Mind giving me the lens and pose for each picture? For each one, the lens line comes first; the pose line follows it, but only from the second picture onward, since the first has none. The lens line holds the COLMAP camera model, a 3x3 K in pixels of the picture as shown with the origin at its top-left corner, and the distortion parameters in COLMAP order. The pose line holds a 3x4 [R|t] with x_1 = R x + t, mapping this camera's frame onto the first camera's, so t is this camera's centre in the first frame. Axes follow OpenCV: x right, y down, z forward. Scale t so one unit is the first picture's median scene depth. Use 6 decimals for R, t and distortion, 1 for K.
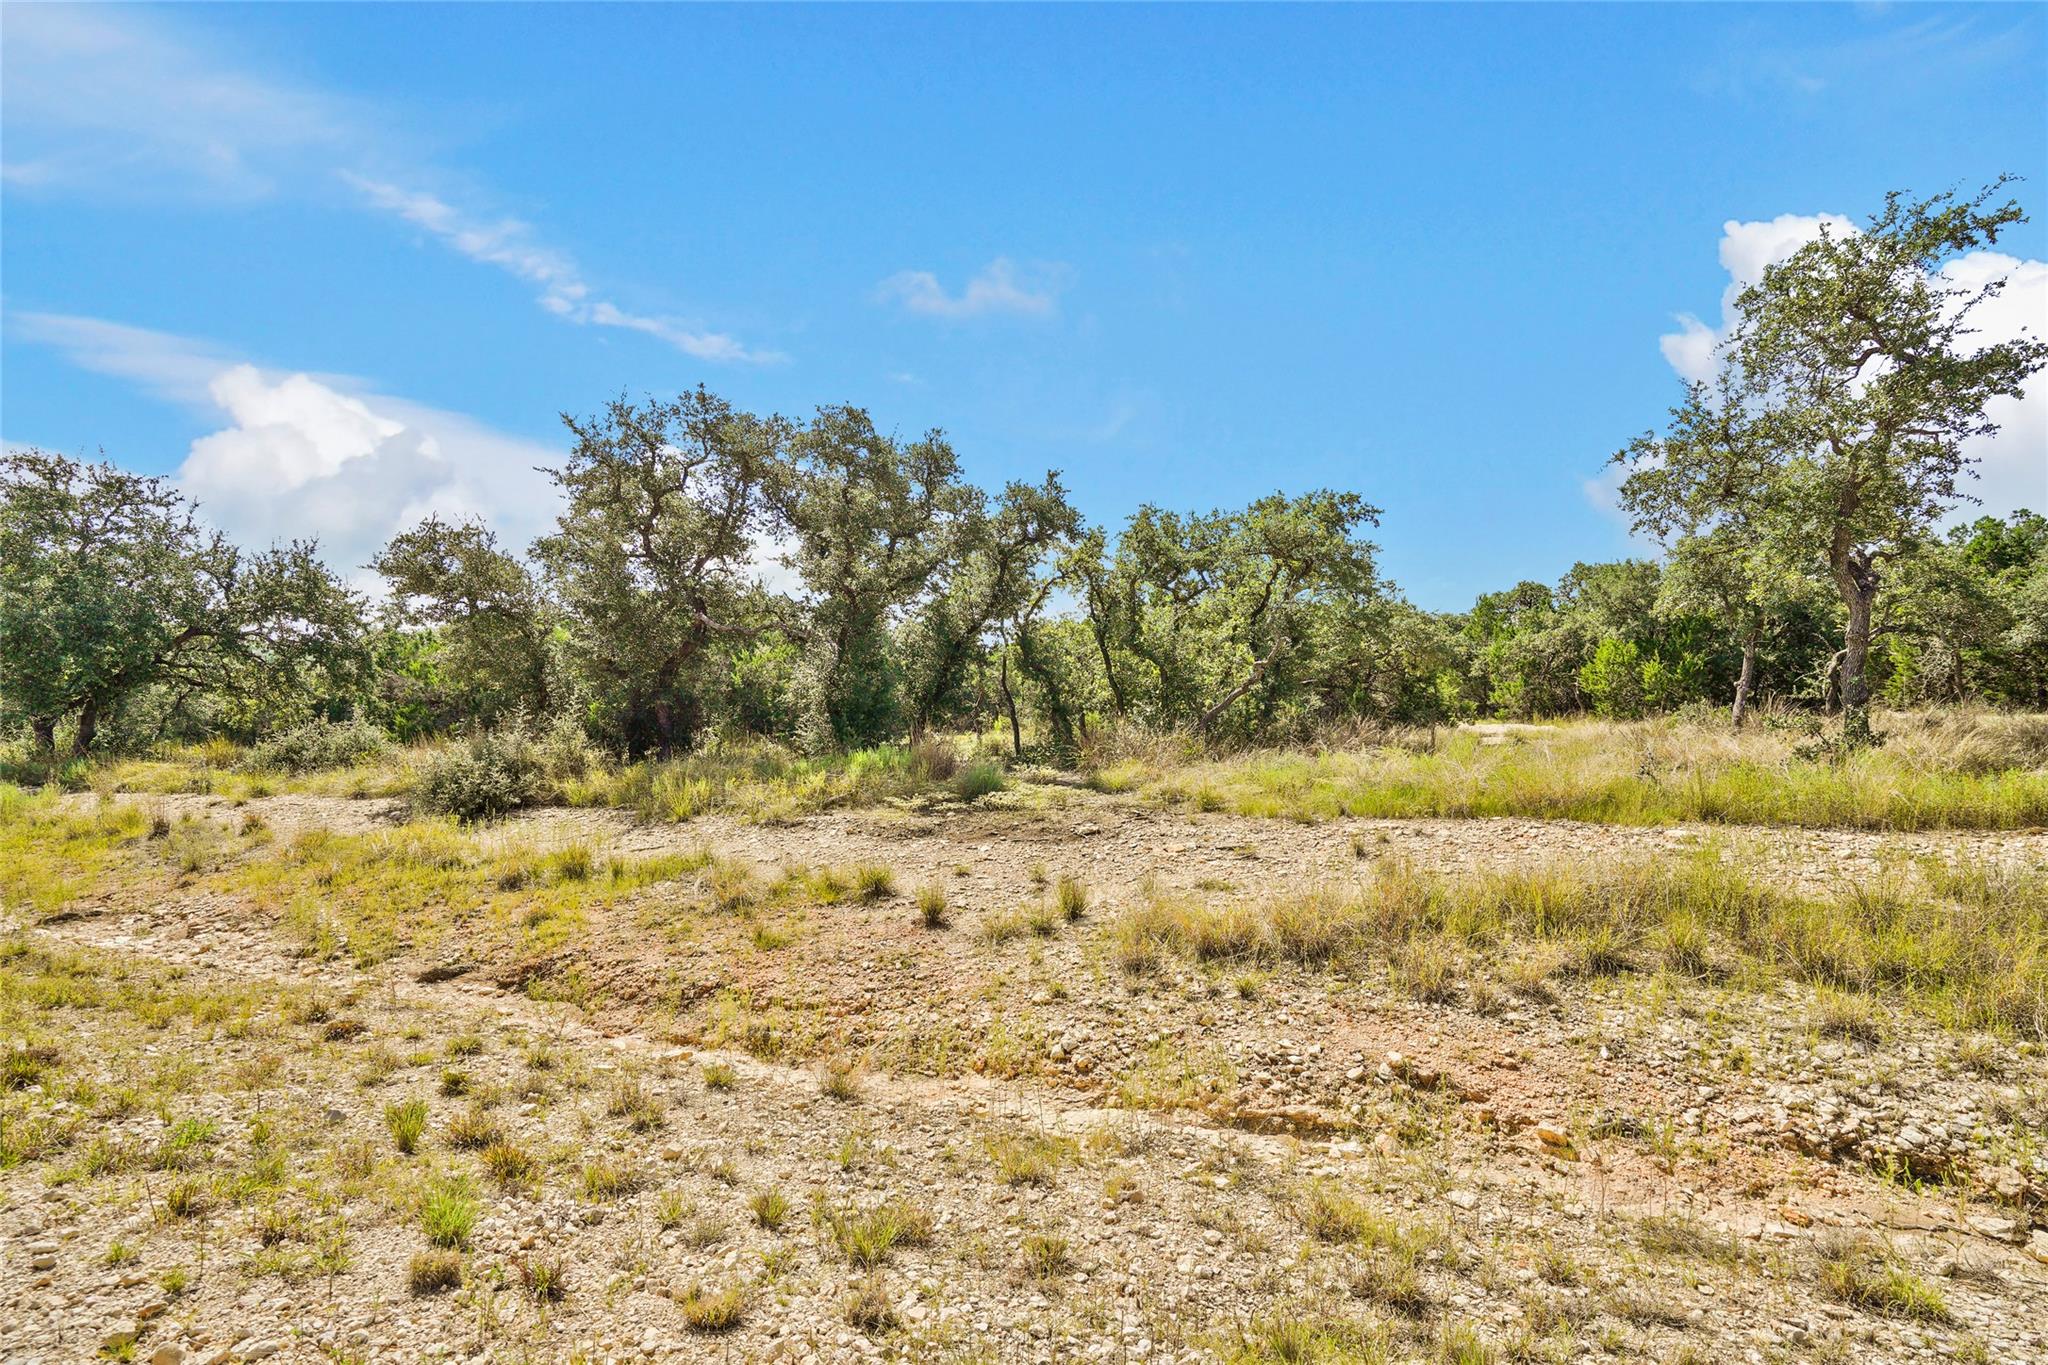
lens RADIAL K [[943.0, 0, 1024.0], [0, 943.0, 682.5], [0, 0, 1]] dist [-0.034747, 0.000320]
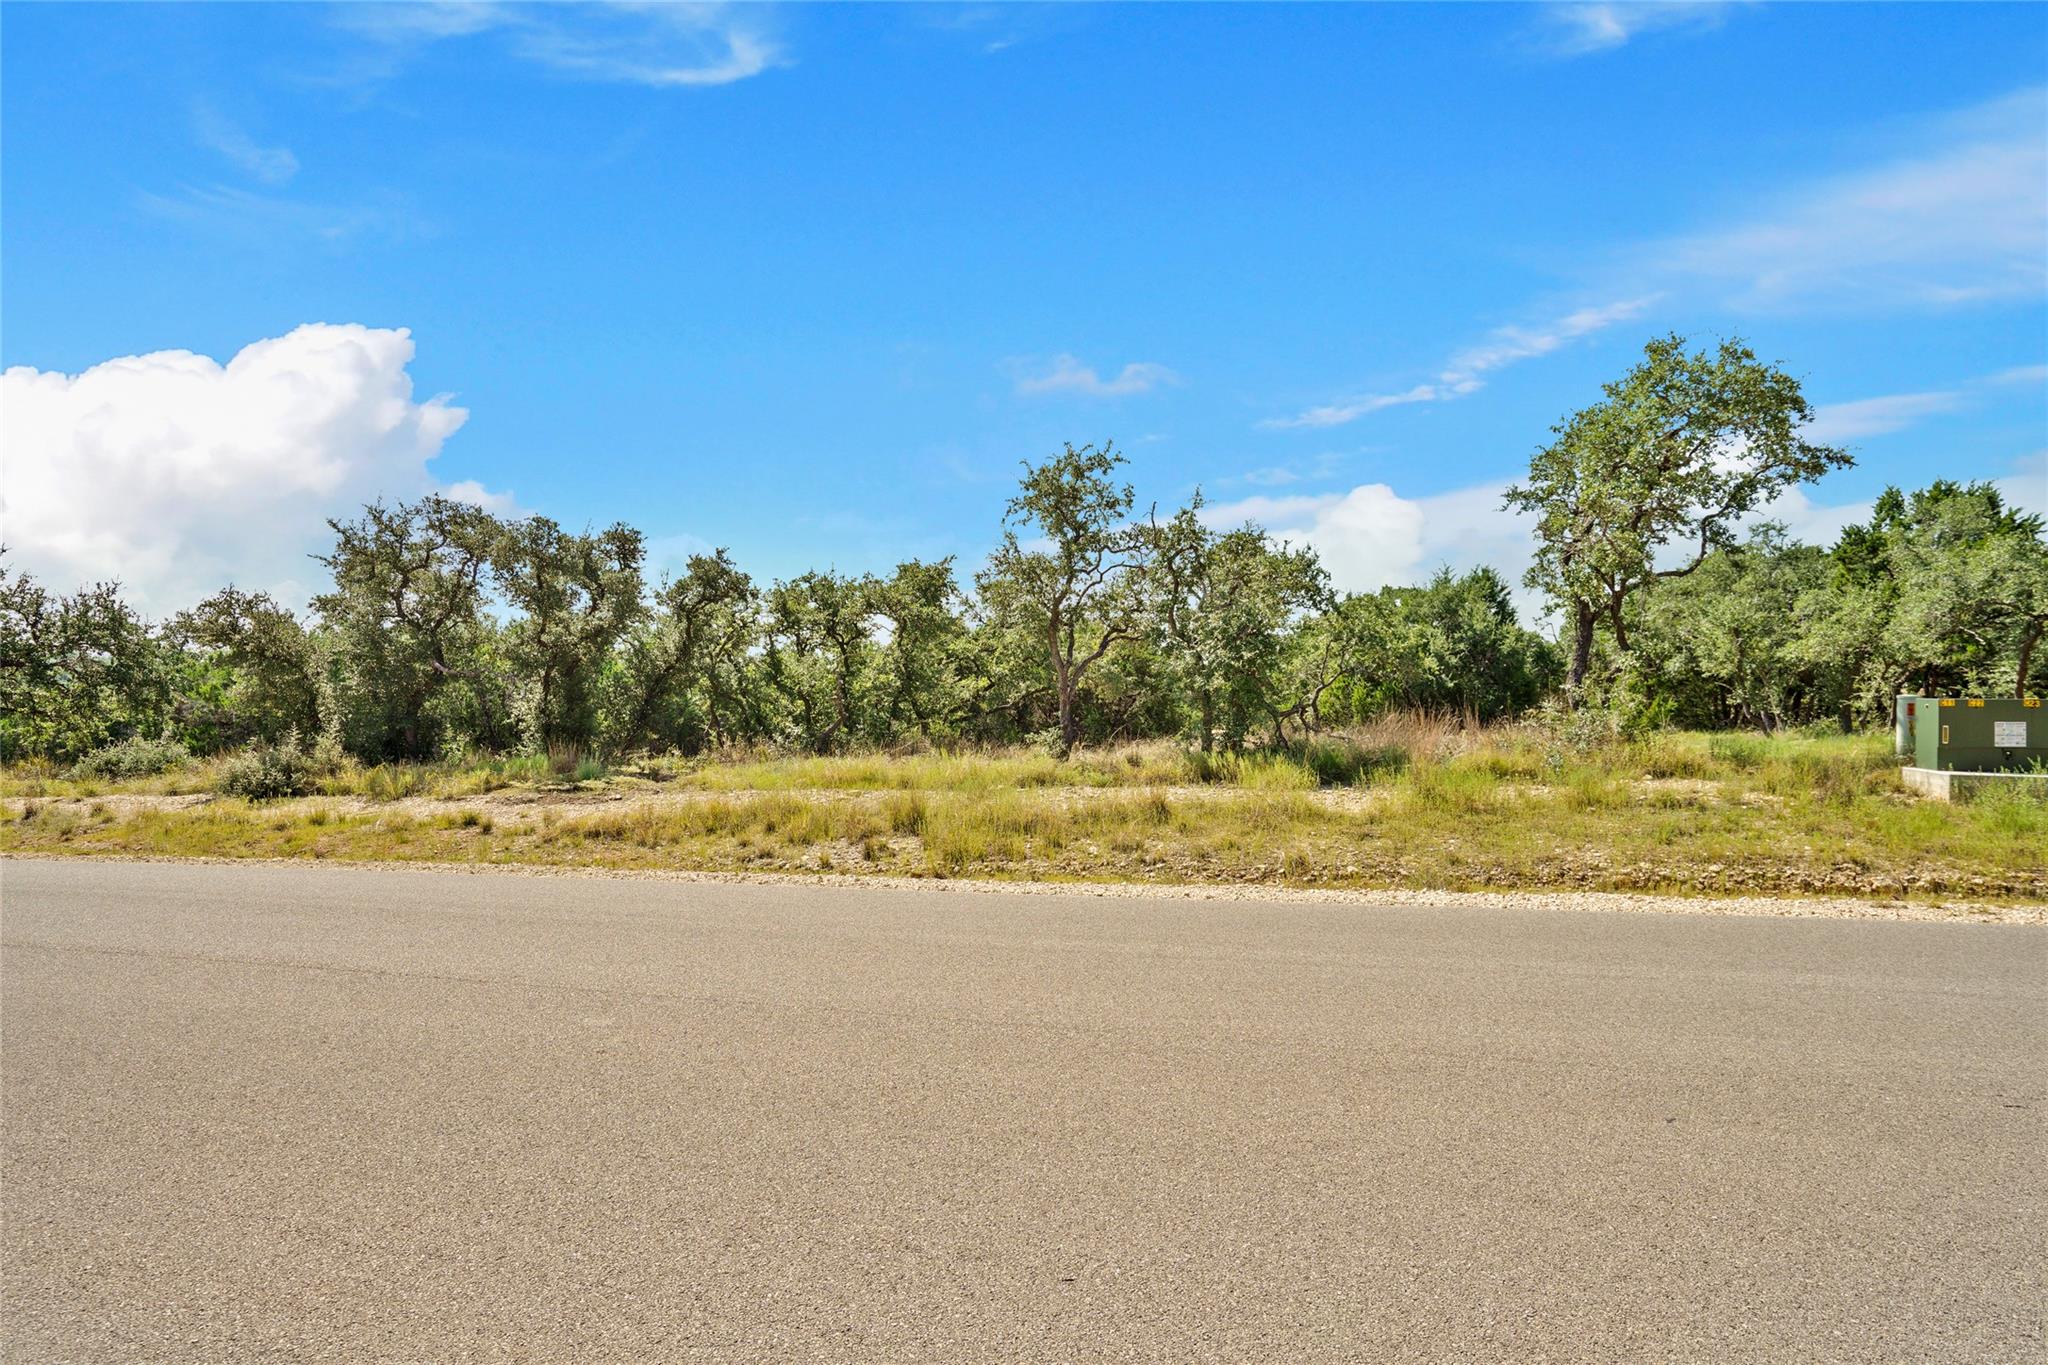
lens RADIAL K [[1134.7, 0, 1024.0], [0, 1134.7, 682.5], [0, 0, 1]] dist [-0.000950, -0.000740]
pose [[0.998597, 0.001303, 0.052933, 0.420957], [-0.000609, 0.999914, -0.013121, -0.019684], [-0.052945, 0.013070, 0.998512, -0.692426]]
